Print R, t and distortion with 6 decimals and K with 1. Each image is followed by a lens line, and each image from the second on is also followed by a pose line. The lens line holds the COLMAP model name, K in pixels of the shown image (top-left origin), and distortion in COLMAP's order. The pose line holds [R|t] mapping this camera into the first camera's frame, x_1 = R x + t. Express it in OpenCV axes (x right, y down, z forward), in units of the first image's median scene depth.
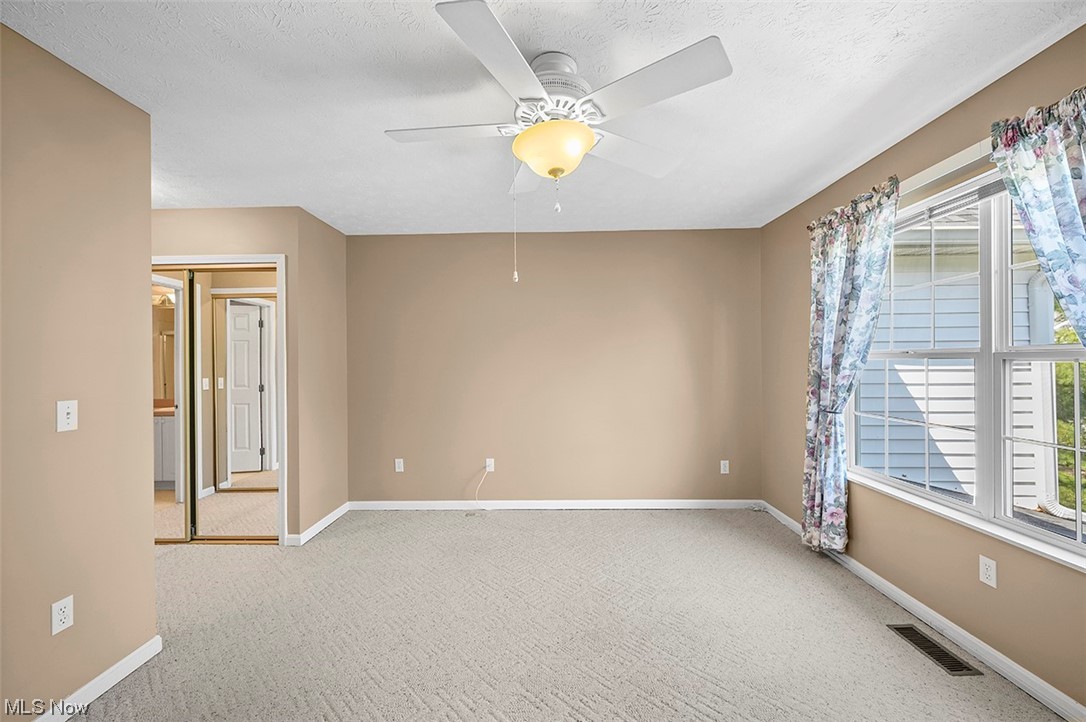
lens RADIAL K [[425.5, 0, 540.1], [0, 425.5, 361.8], [0, 0, 1]] dist [-0.002143, 0.000835]
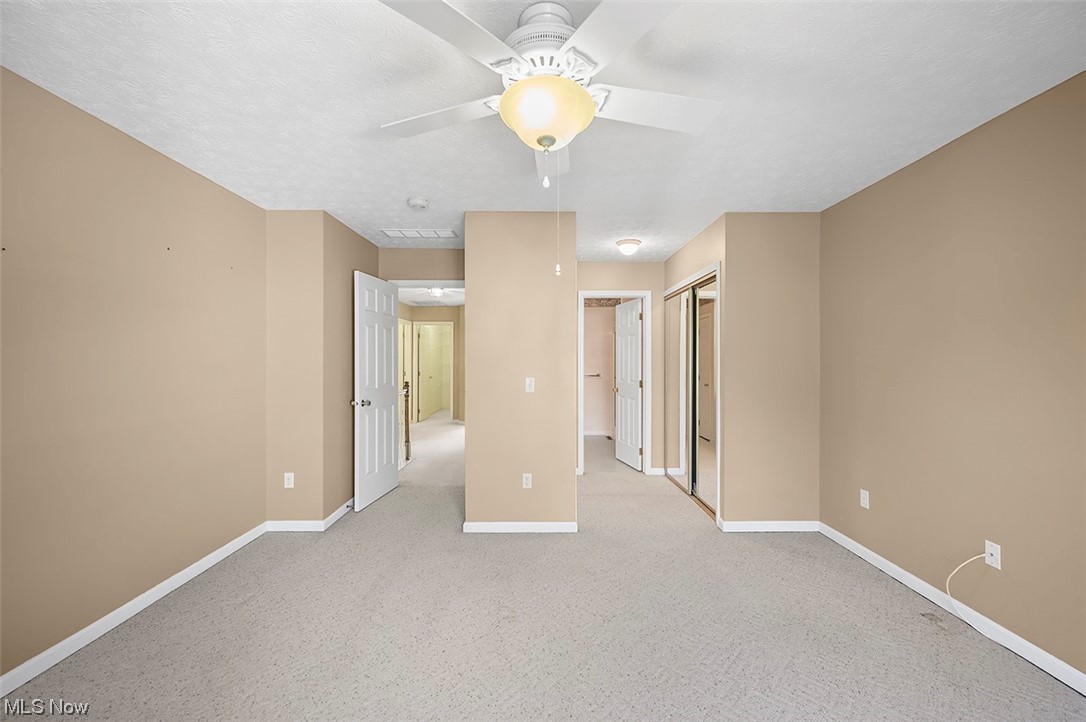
lens RADIAL K [[425.5, 0, 542.4], [0, 425.5, 358.2], [0, 0, 1]] dist [-0.002143, 0.000835]
pose [[0.036483, 0.004986, -0.999322, 0.474682], [-0.002969, 0.999984, 0.004881, -0.005350], [0.999330, 0.002789, 0.036498, 0.503186]]
